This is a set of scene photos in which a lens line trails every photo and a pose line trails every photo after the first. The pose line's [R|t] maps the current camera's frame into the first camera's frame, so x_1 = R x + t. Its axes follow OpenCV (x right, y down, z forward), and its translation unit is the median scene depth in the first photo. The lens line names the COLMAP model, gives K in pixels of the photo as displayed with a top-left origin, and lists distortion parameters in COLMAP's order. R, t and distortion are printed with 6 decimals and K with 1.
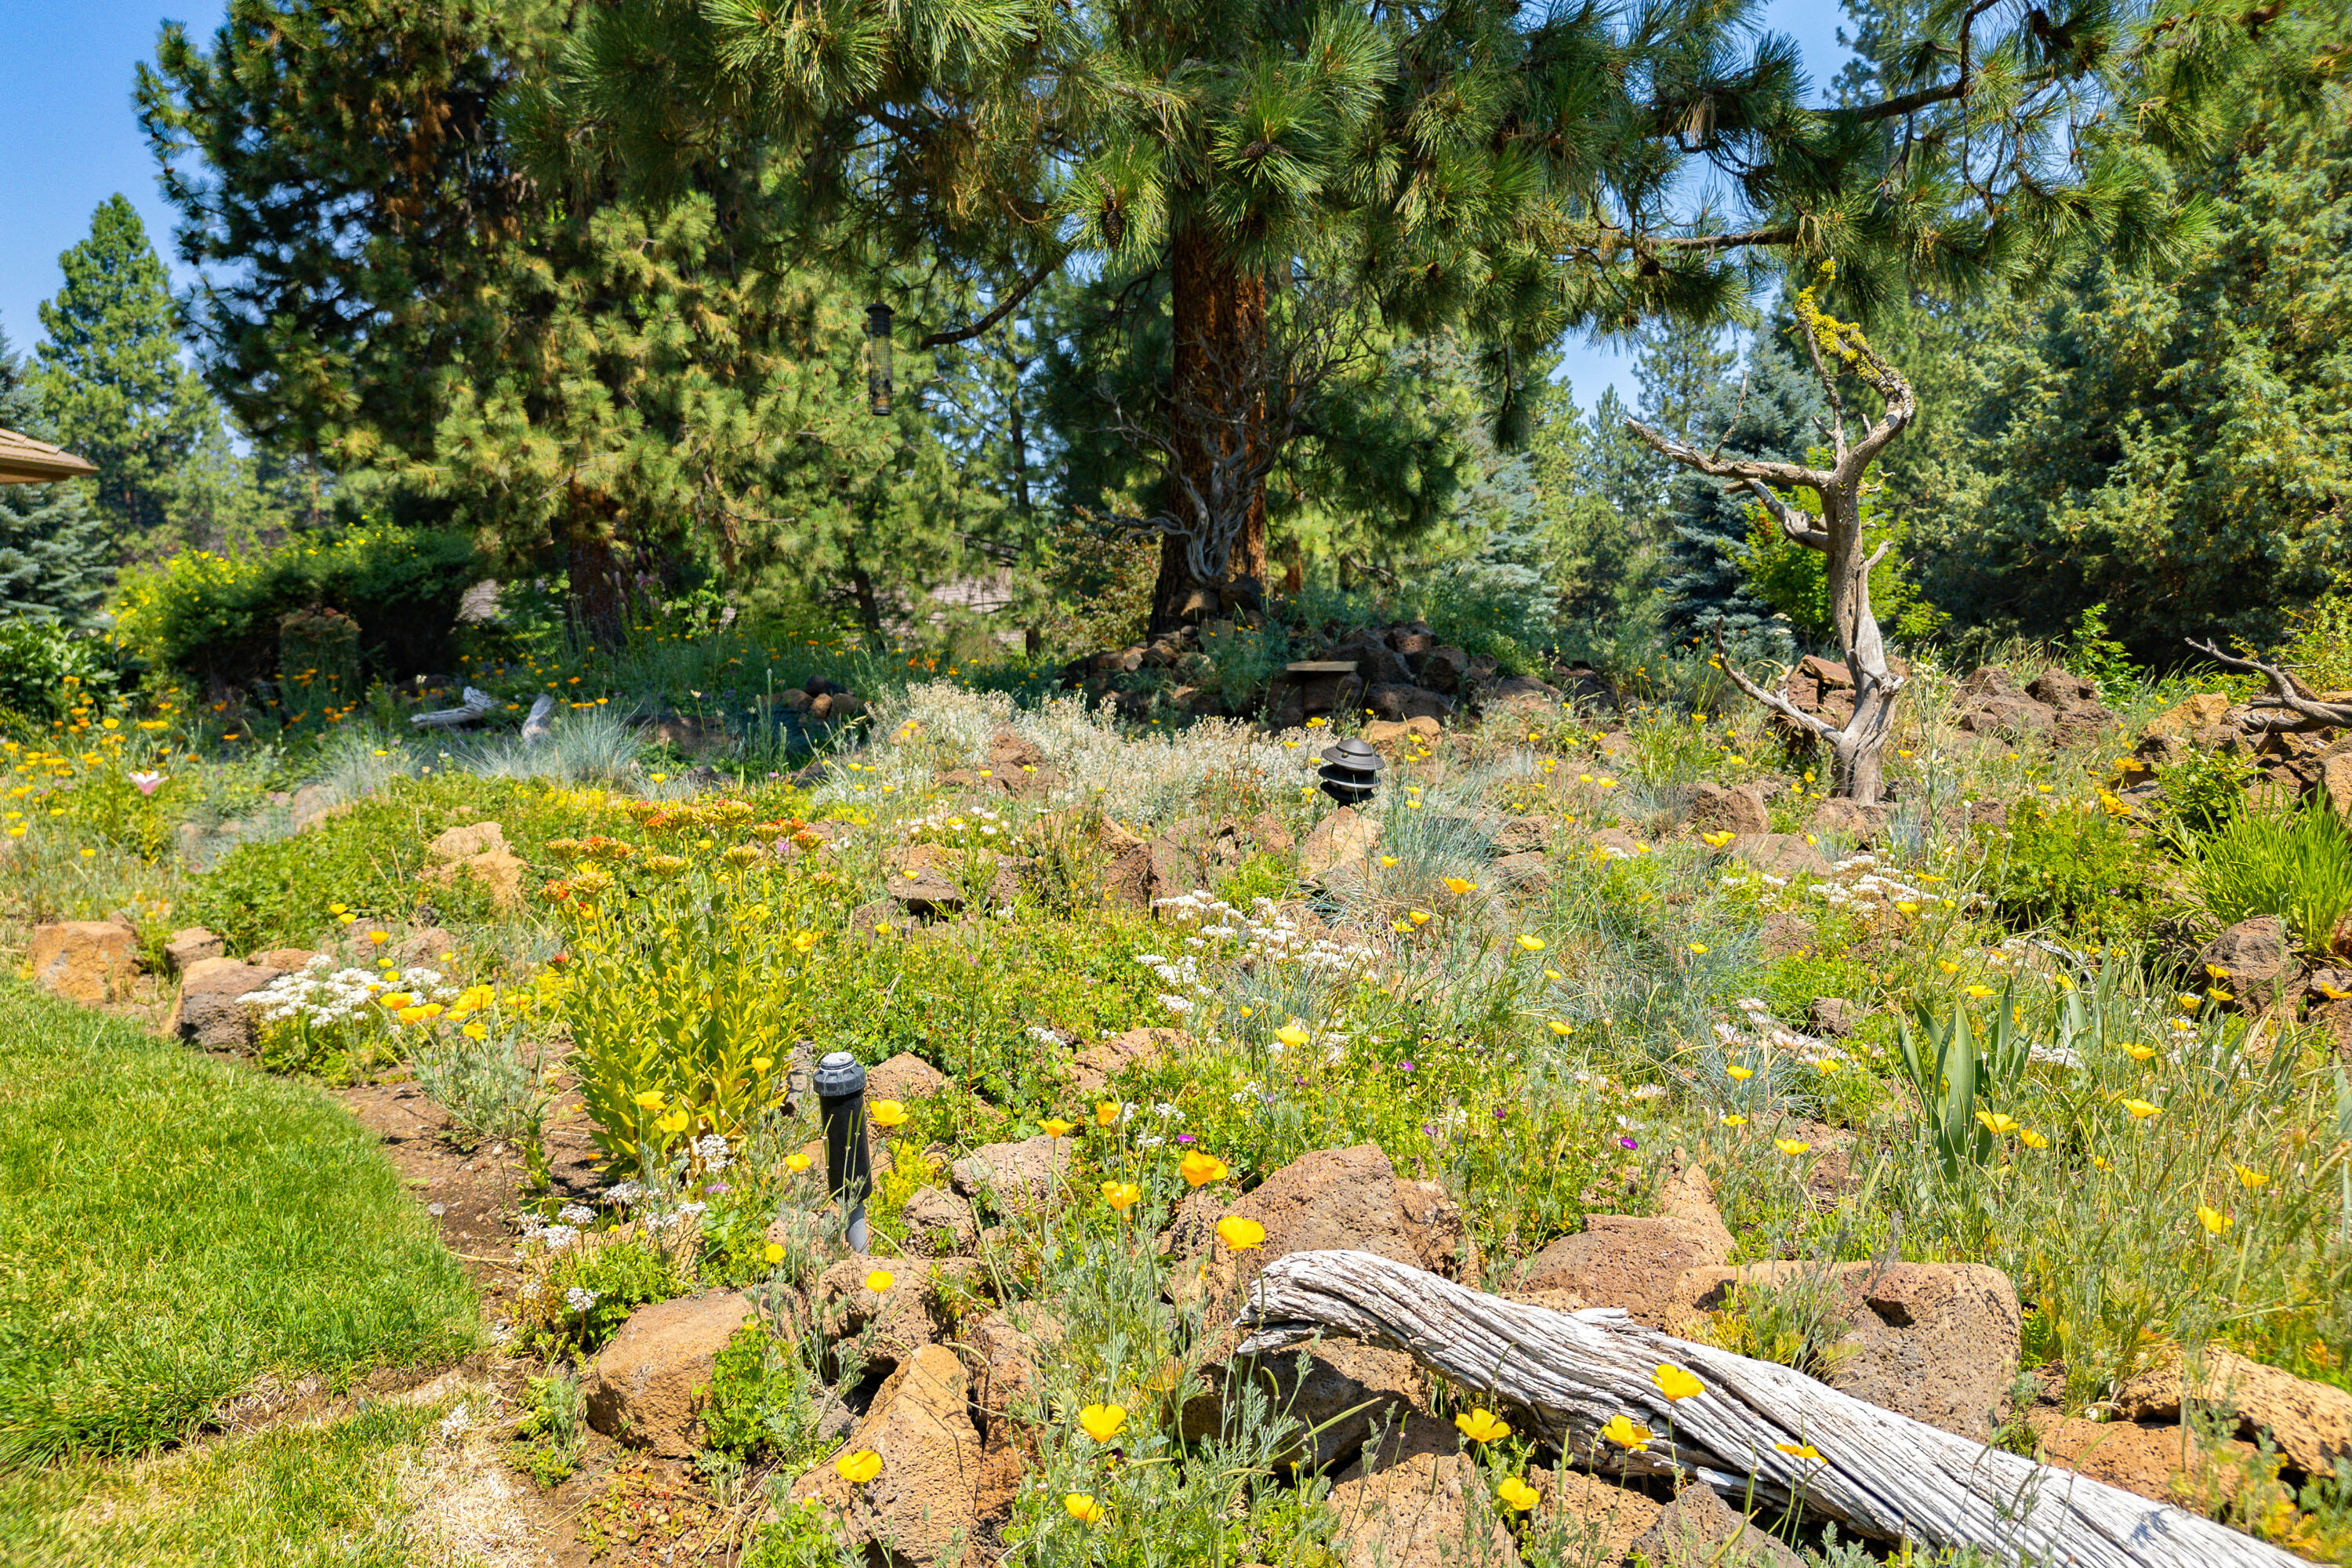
lens RADIAL K [[1554.9, 0, 1163.6], [0, 1554.9, 750.2], [0, 0, 1]] dist [0.073446, -0.069249]
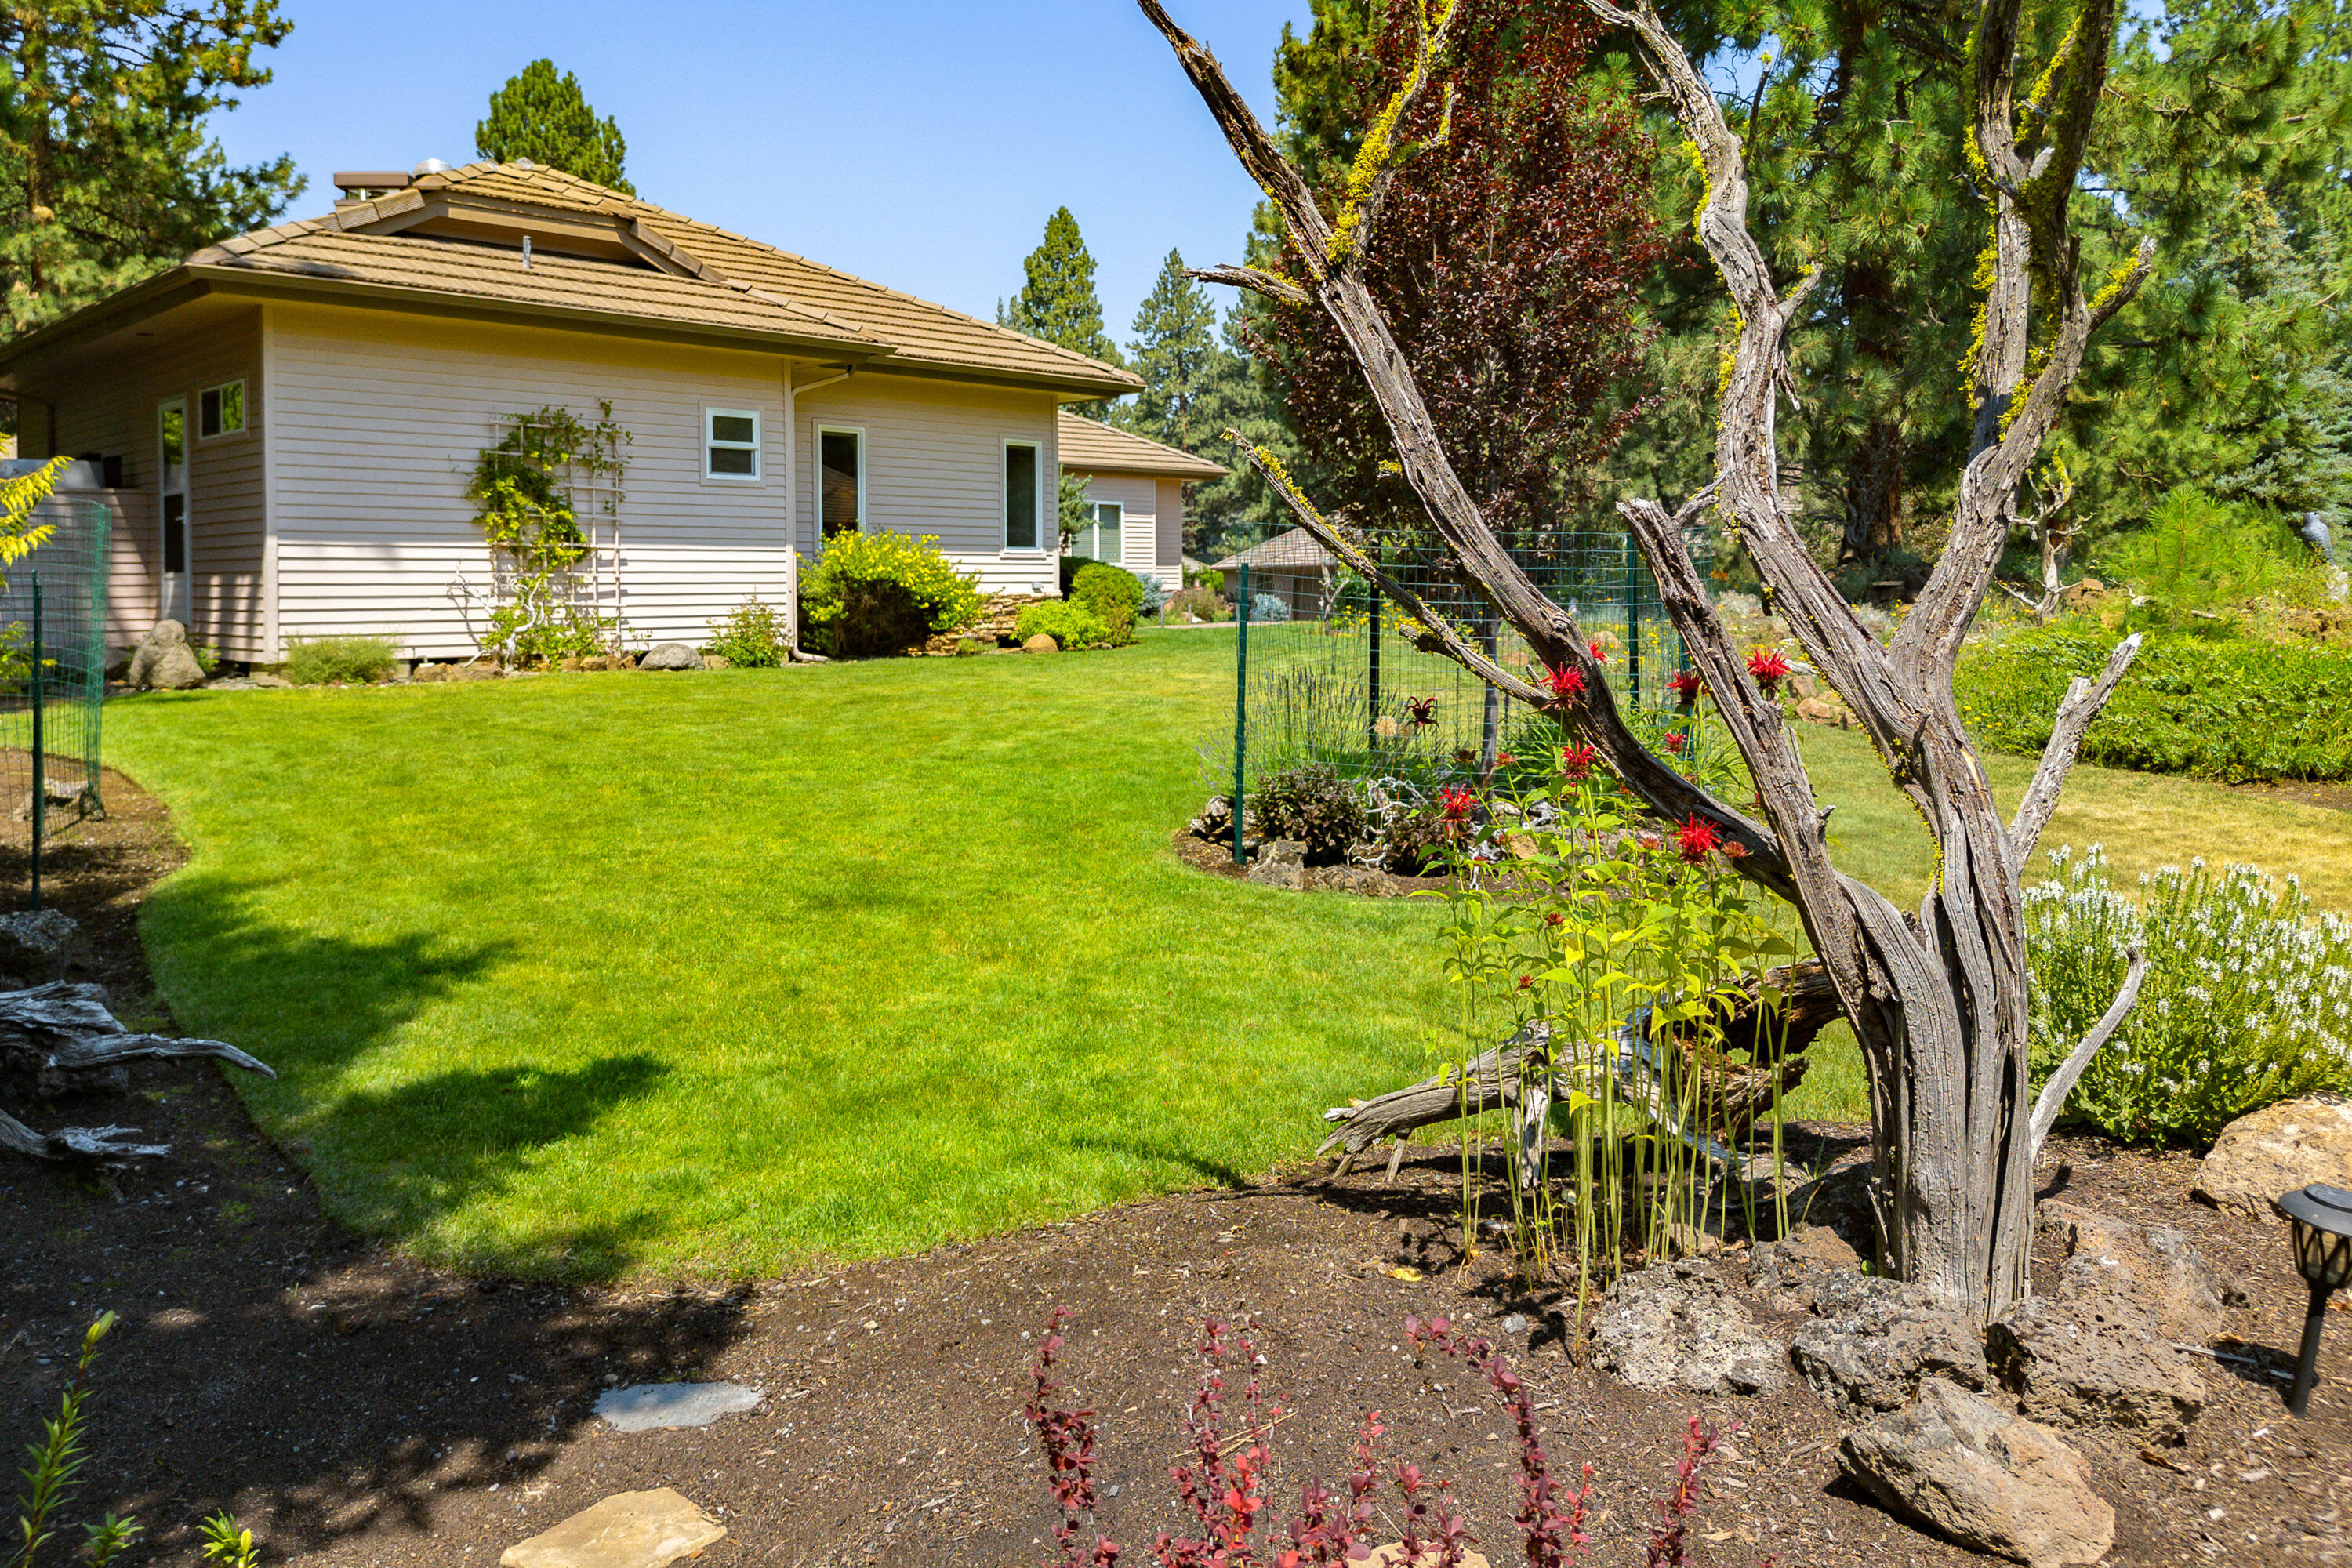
lens RADIAL K [[1554.9, 0, 1163.6], [0, 1554.9, 750.2], [0, 0, 1]] dist [0.073446, -0.069249]
pose [[0.884025, 0.034532, -0.466162, 0.020570], [-0.004781, 0.997883, 0.064854, 0.004699], [0.467415, -0.055104, 0.882319, -0.143188]]
